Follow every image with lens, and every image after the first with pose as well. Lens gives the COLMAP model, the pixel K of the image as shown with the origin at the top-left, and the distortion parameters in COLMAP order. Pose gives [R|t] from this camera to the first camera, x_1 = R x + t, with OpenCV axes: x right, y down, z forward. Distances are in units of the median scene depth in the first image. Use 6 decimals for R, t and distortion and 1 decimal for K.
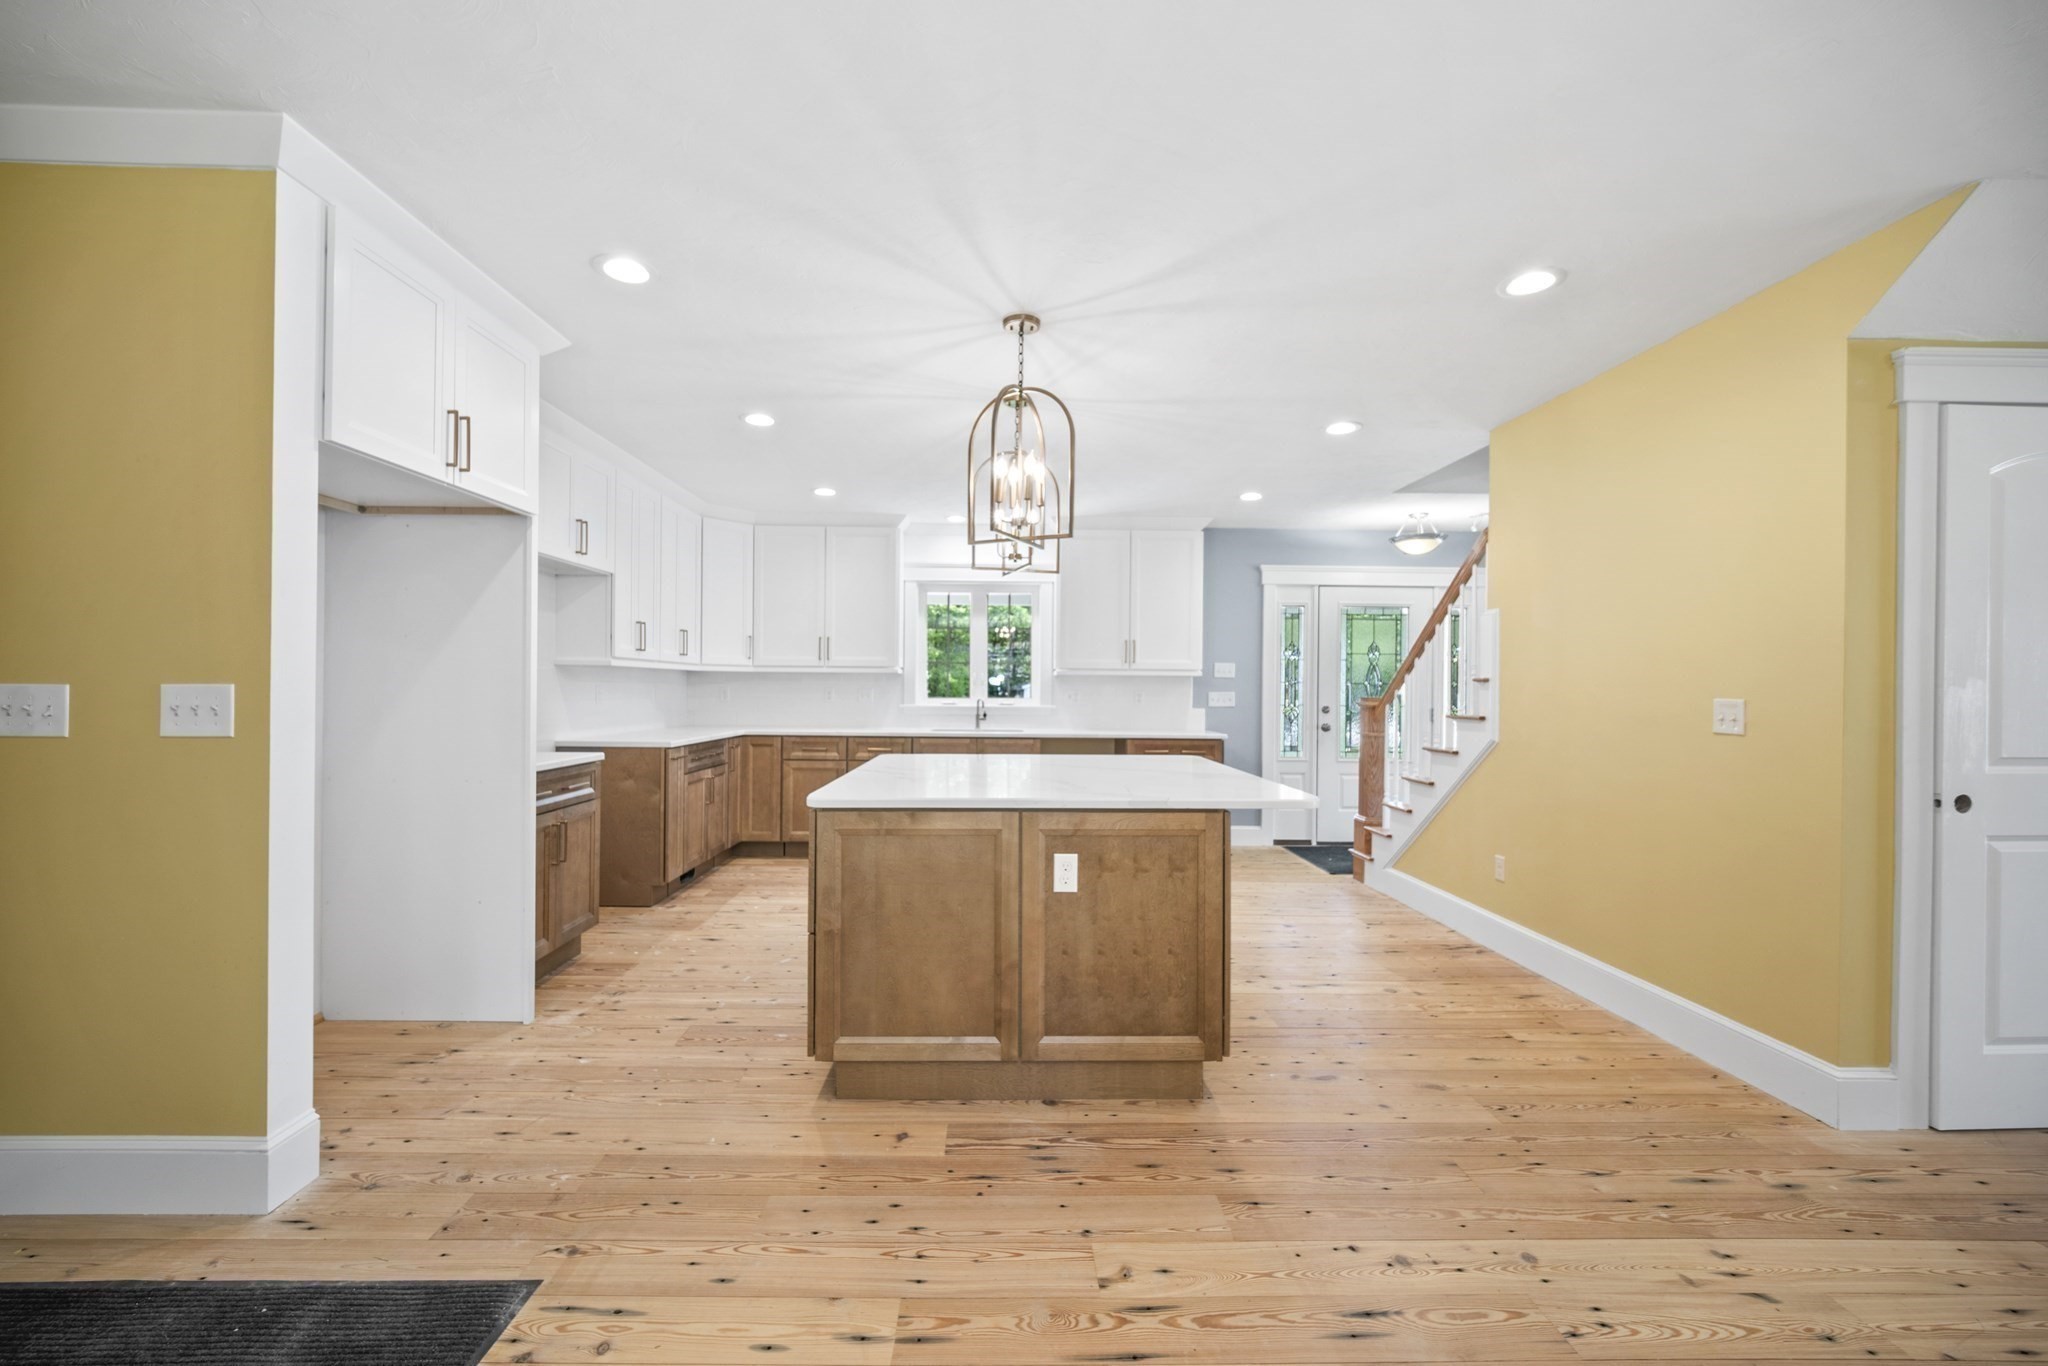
lens RADIAL K [[824.3, 0, 998.5], [0, 824.3, 683.7], [0, 0, 1]] dist [-0.001024, -0.000201]
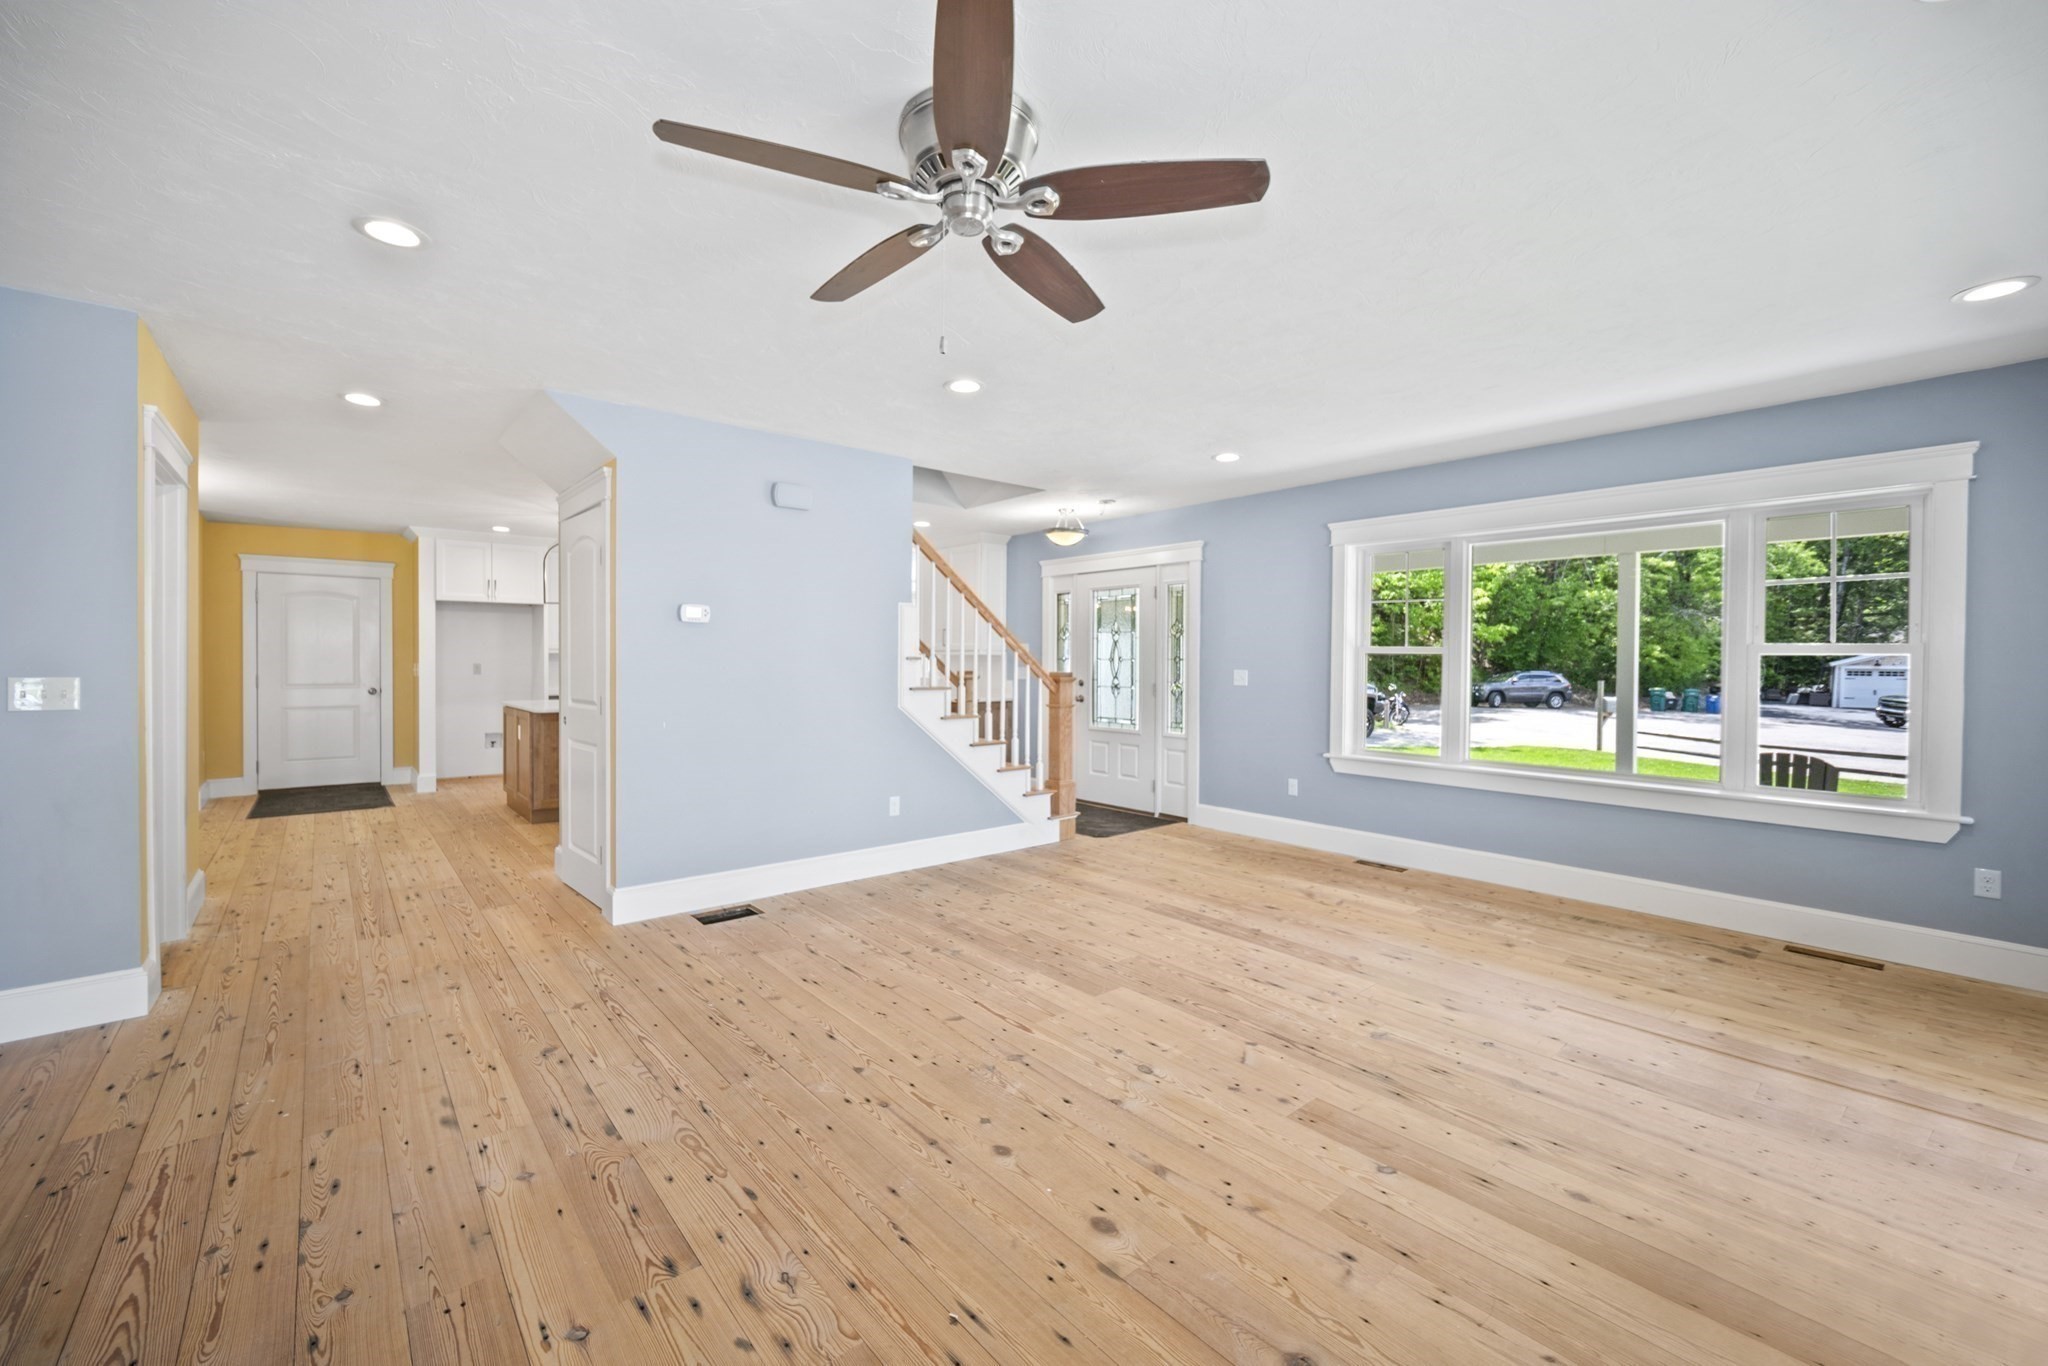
lens RADIAL K [[824.3, 0, 1020.2], [0, 824.3, 662.0], [0, 0, 1]] dist [-0.001024, -0.000201]
pose [[0.642601, 0.000746, -0.766201, 1.373830], [0.007886, 0.999940, 0.007588, -0.006964], [0.766160, -0.010918, 0.642557, 0.220736]]
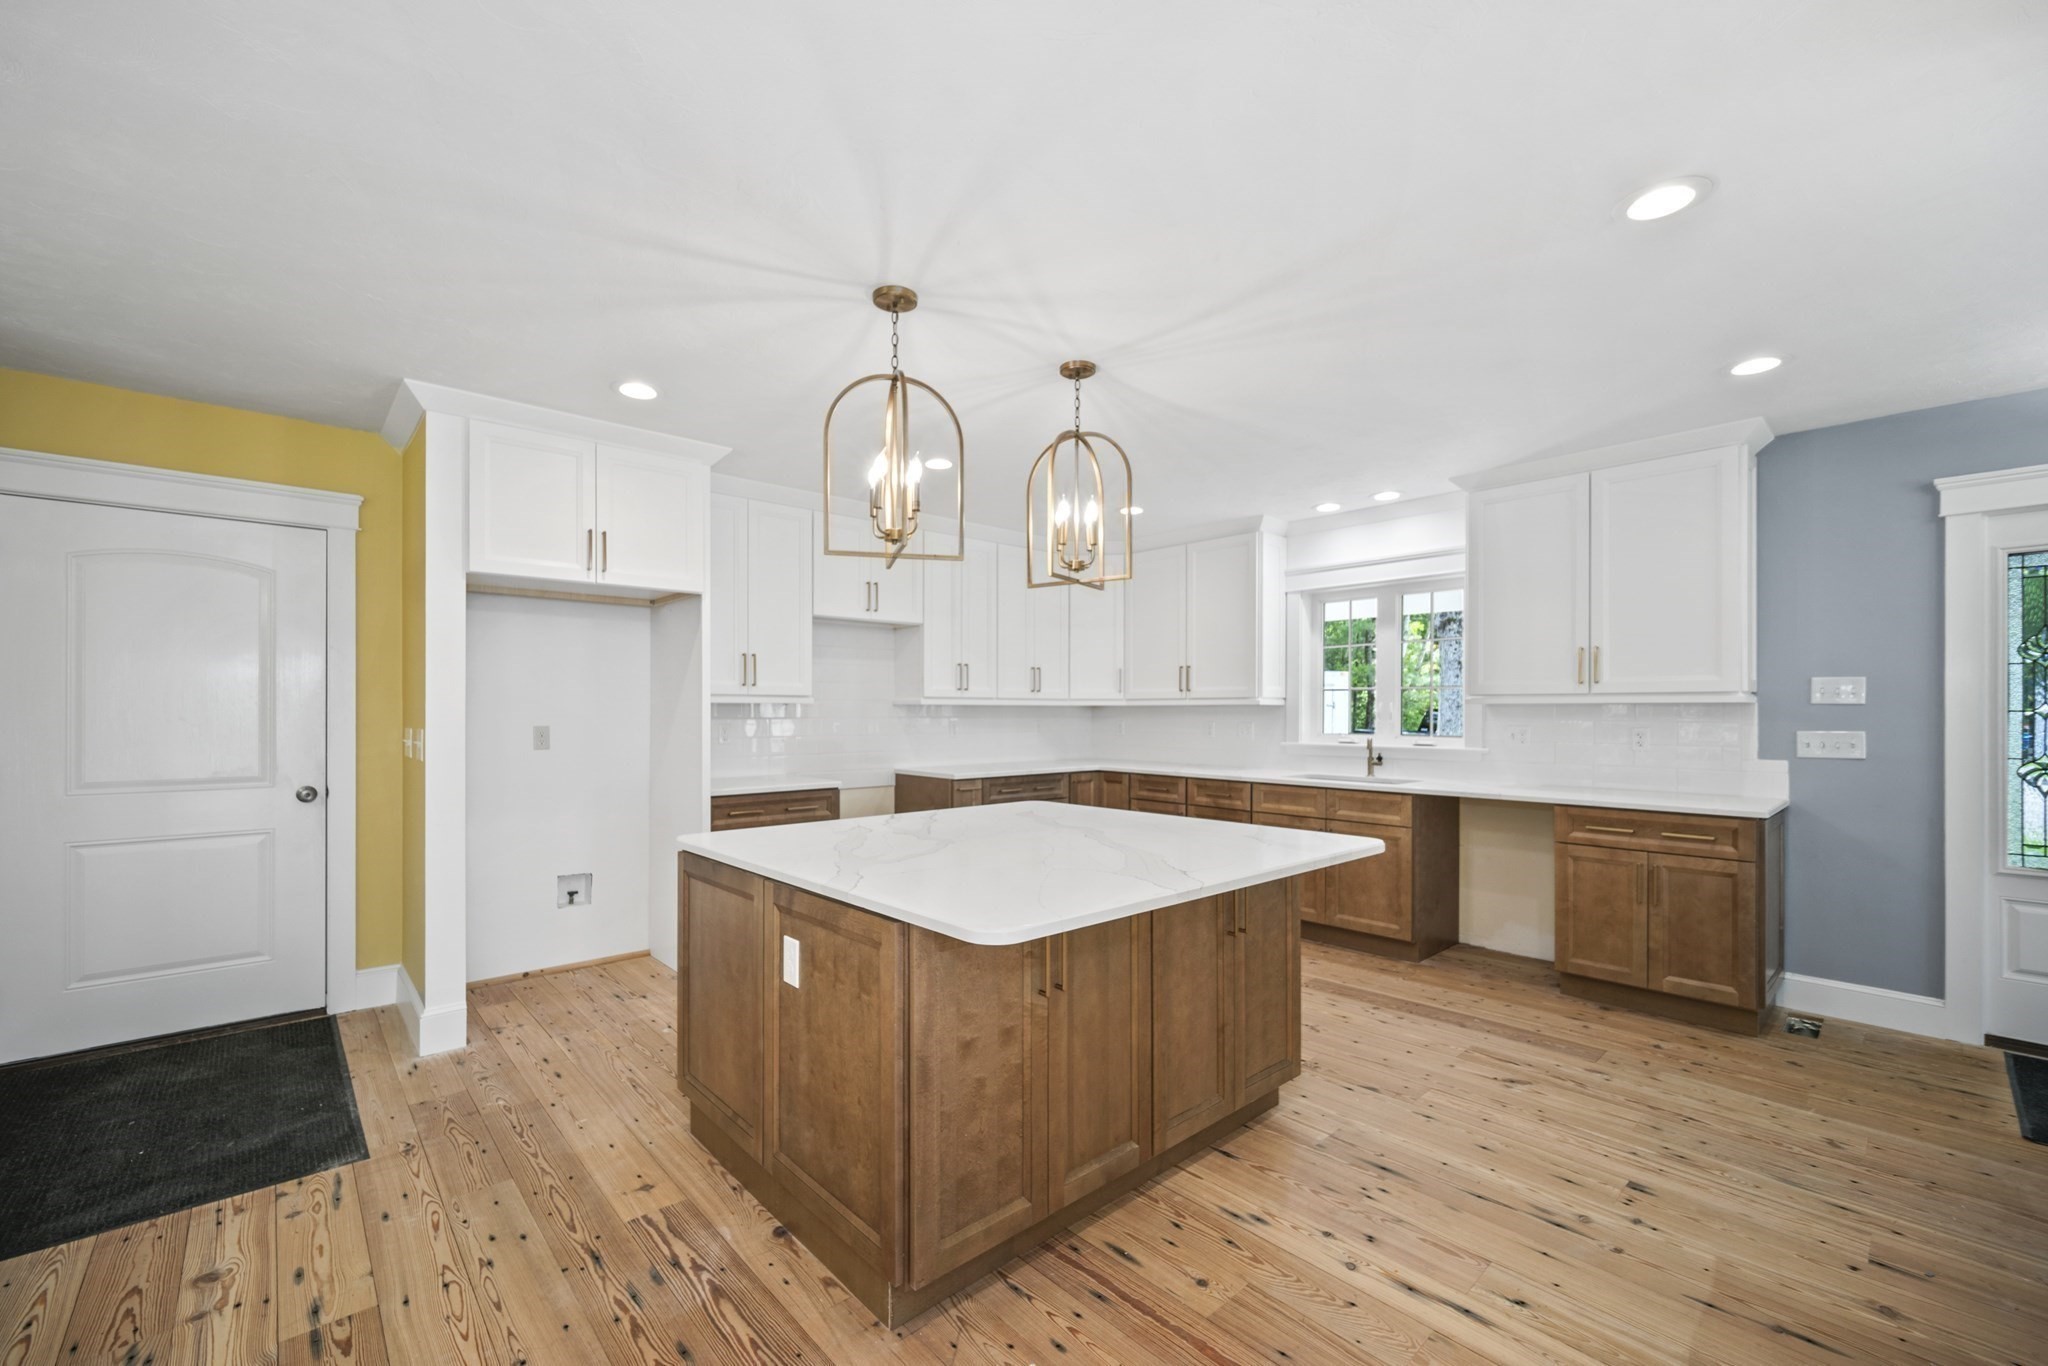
lens RADIAL K [[824.3, 0, 995.1], [0, 824.3, 707.3], [0, 0, 1]] dist [-0.001024, -0.000201]
pose [[0.653763, -0.011829, -0.756607, 0.358963], [0.009615, 0.999927, -0.007325, -0.007287], [0.756639, -0.002486, 0.653829, 0.262100]]
